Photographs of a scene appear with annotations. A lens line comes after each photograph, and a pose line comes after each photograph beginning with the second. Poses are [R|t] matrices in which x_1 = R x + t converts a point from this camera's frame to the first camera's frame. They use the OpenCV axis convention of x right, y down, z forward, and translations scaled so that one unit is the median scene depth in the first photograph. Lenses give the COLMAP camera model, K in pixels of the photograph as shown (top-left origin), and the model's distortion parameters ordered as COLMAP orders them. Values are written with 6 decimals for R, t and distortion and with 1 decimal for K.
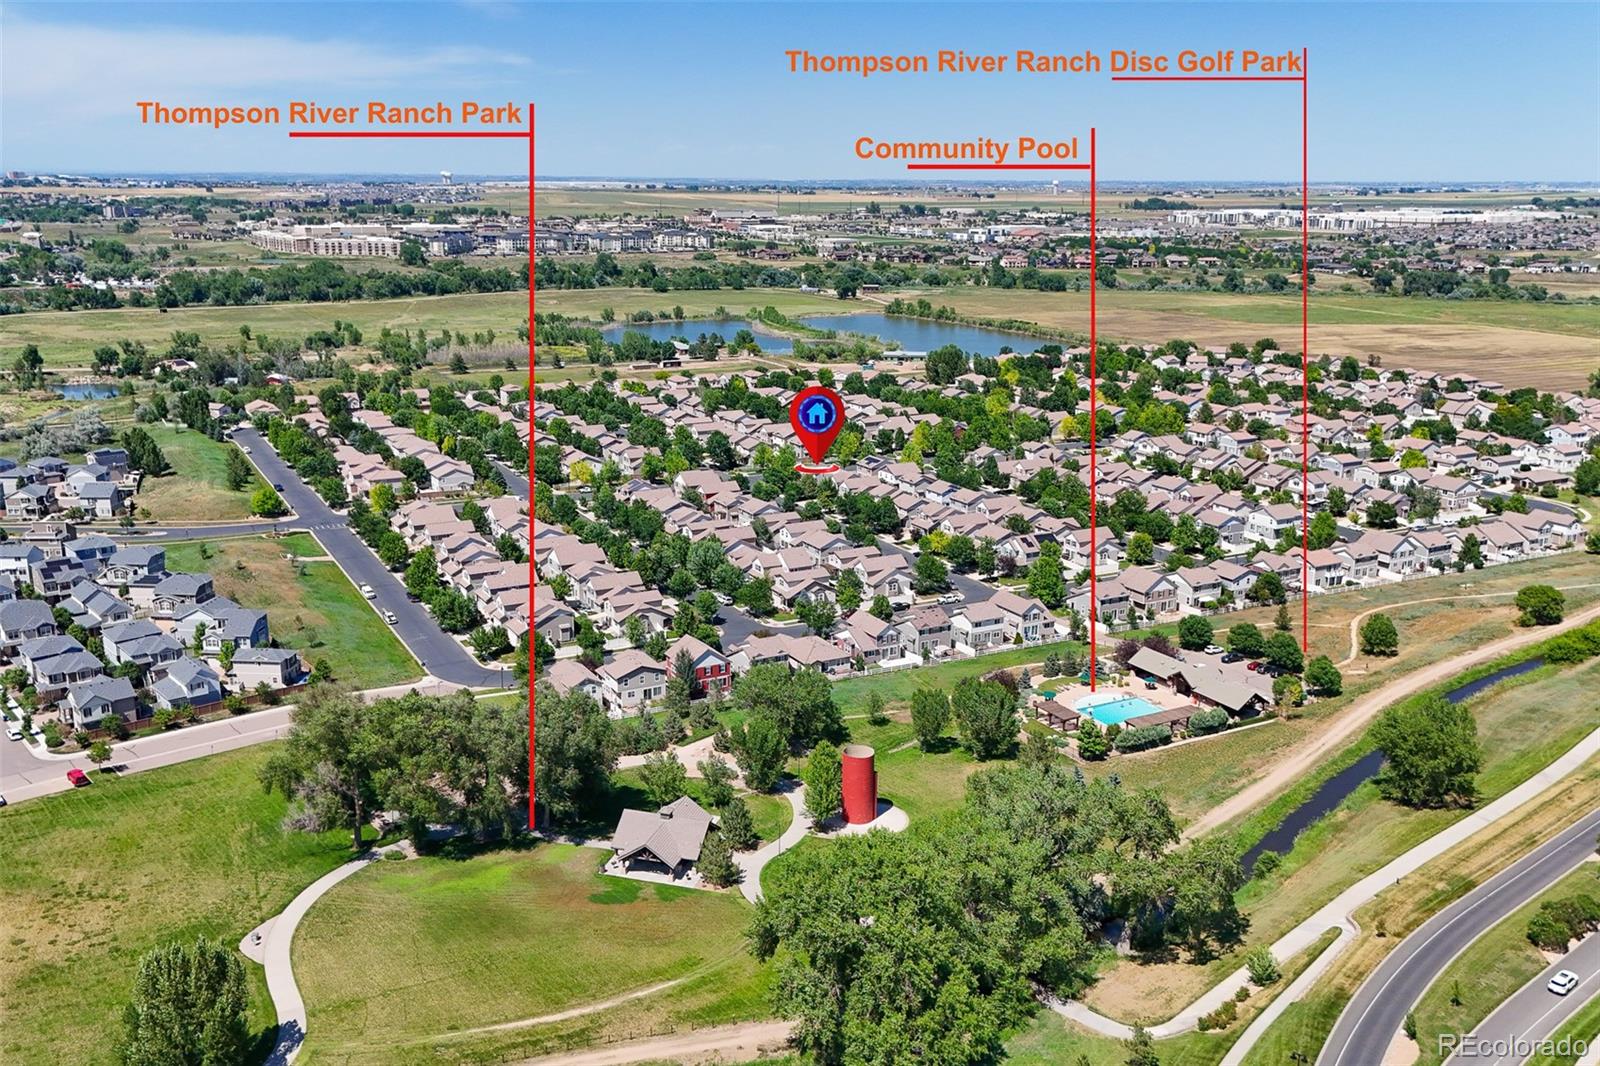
lens RADIAL K [[1400.1, 0, 774.5], [0, 1400.1, 546.9], [0, 0, 1]] dist [0.091218, -0.121507]
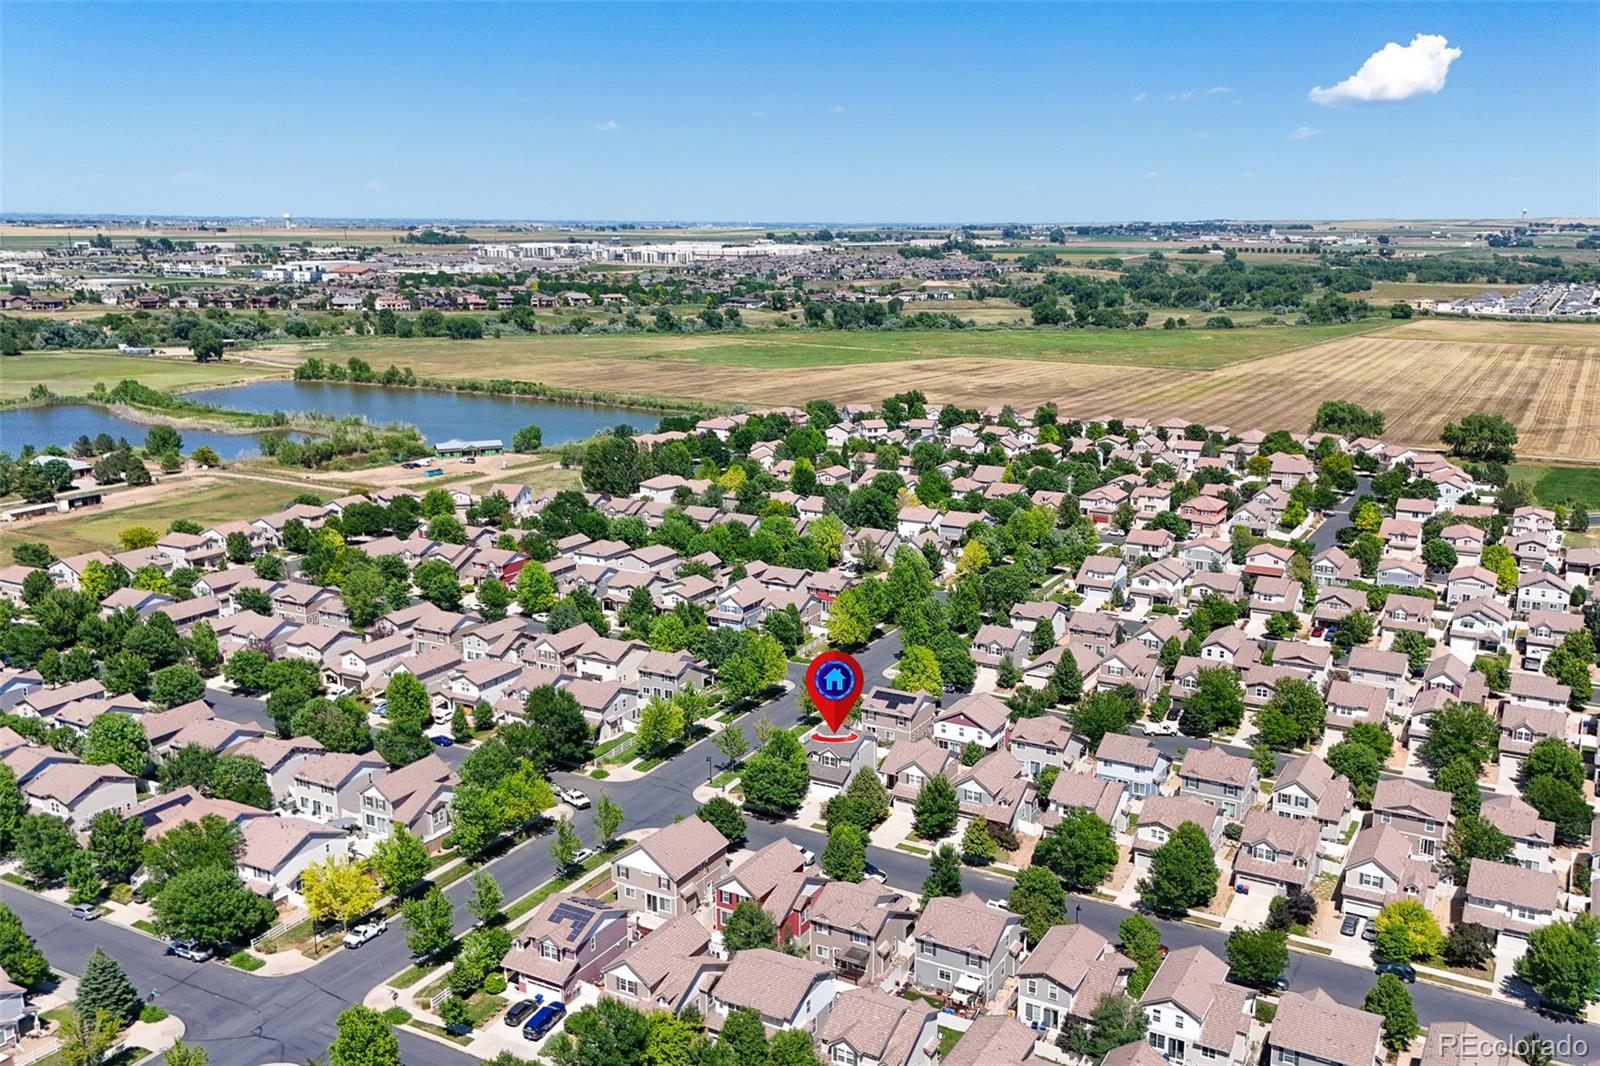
lens RADIAL K [[1400.1, 0, 835.8], [0, 1400.1, 528.4], [0, 0, 1]] dist [0.091218, -0.121507]
pose [[0.834692, -0.121126, 0.537231, -0.267577], [0.141229, 0.989970, 0.003774, -0.160214], [-0.532300, 0.072722, 0.843427, 0.721818]]
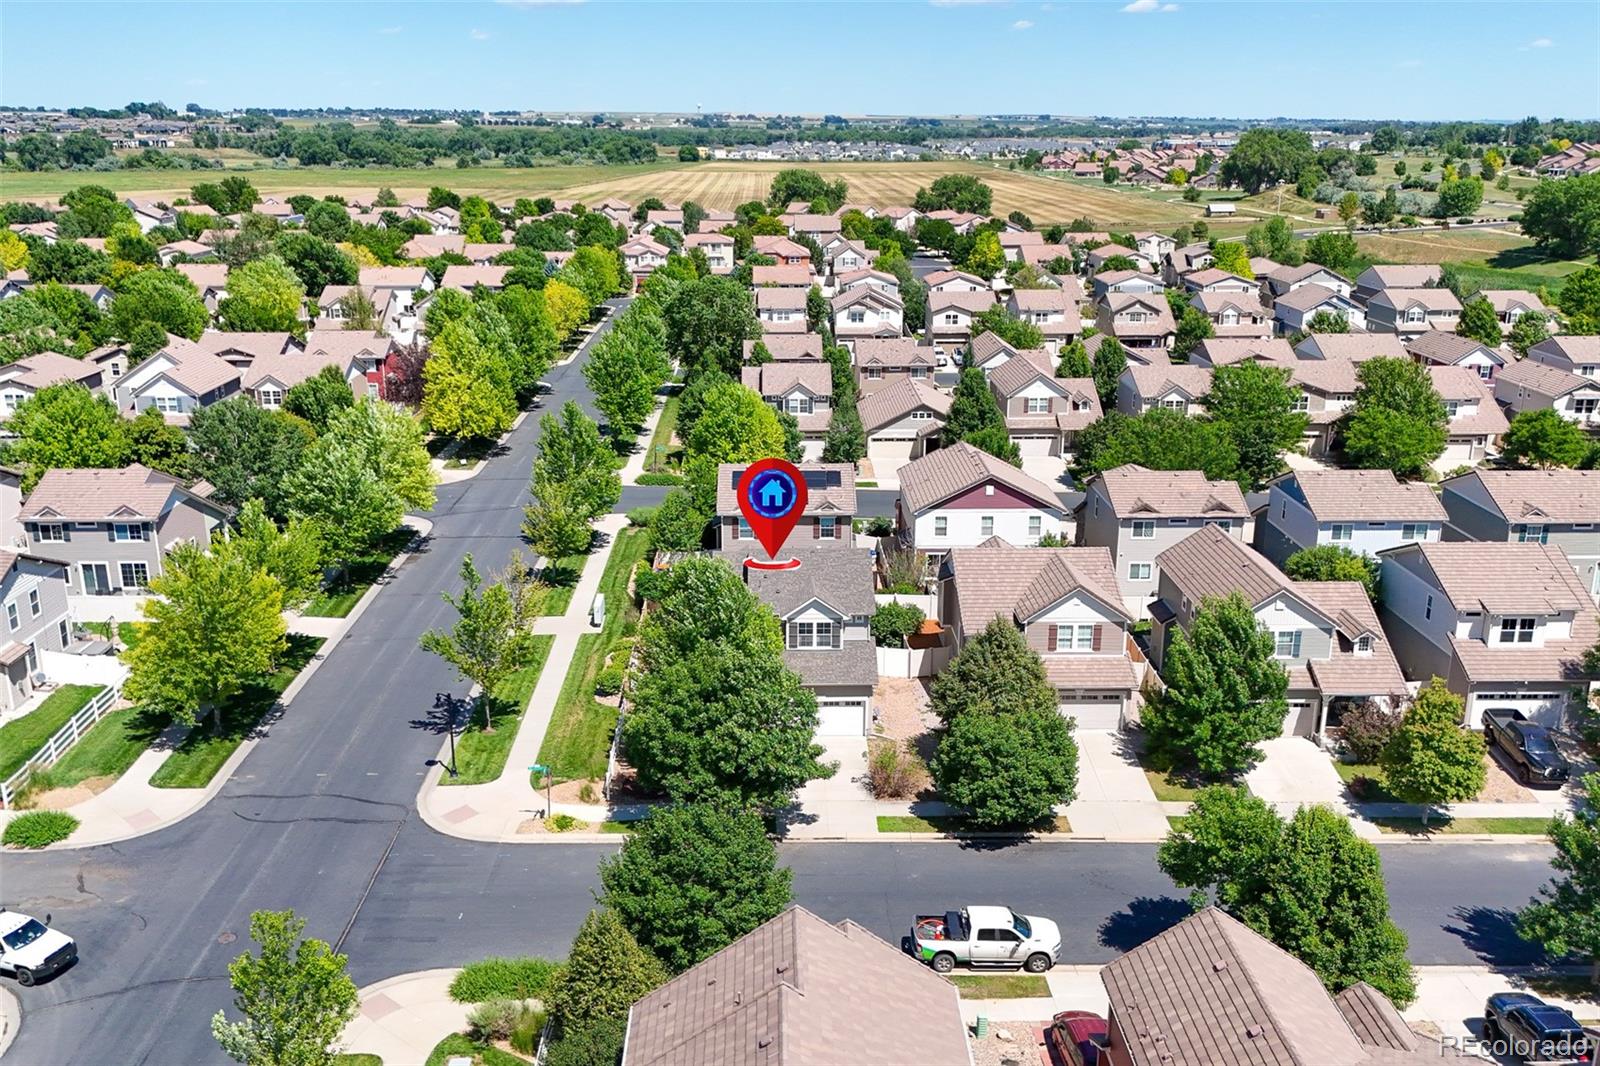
lens RADIAL K [[1400.1, 0, 801.3], [0, 1400.1, 544.6], [0, 0, 1]] dist [0.091218, -0.121507]
pose [[0.450789, -0.260176, 0.853872, -0.139129], [0.225993, 0.958680, 0.172802, -0.110703], [-0.863549, 0.115072, 0.490960, 1.122305]]
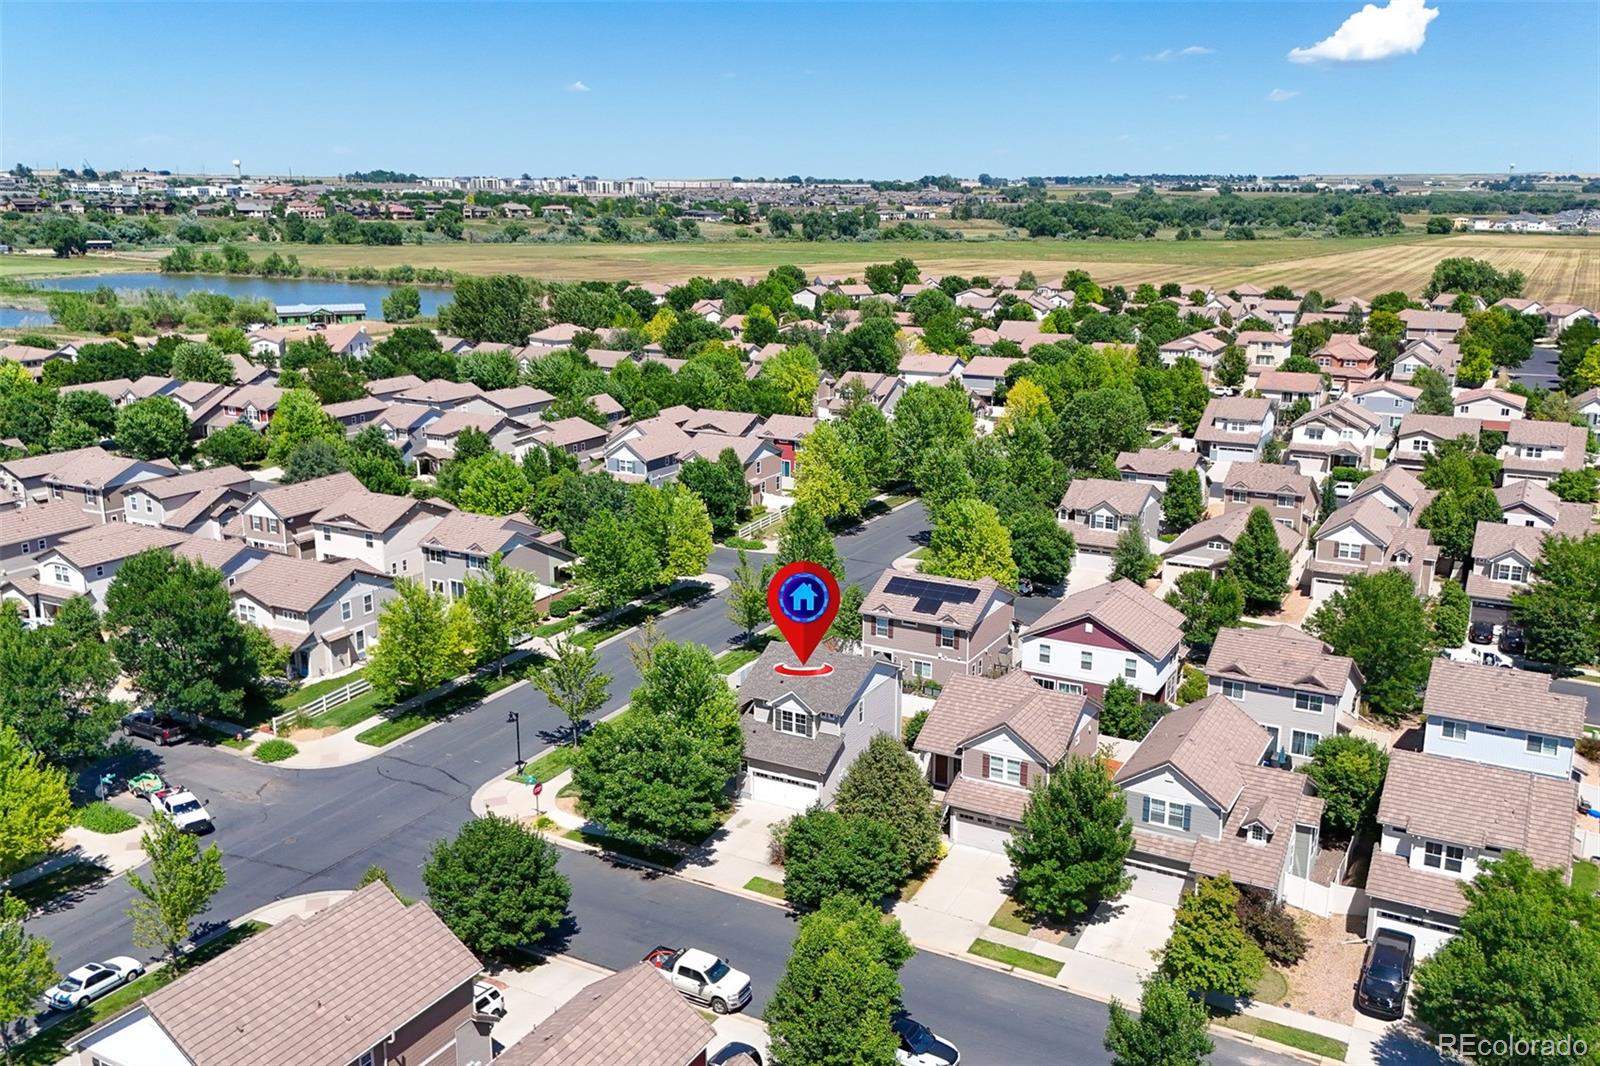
lens RADIAL K [[1400.1, 0, 796.0], [0, 1400.1, 536.2], [0, 0, 1]] dist [0.091218, -0.121507]
pose [[0.838115, -0.135611, 0.528368, -0.093194], [0.139867, 0.989648, 0.032142, -0.102761], [-0.527257, 0.046962, 0.848407, 1.011883]]
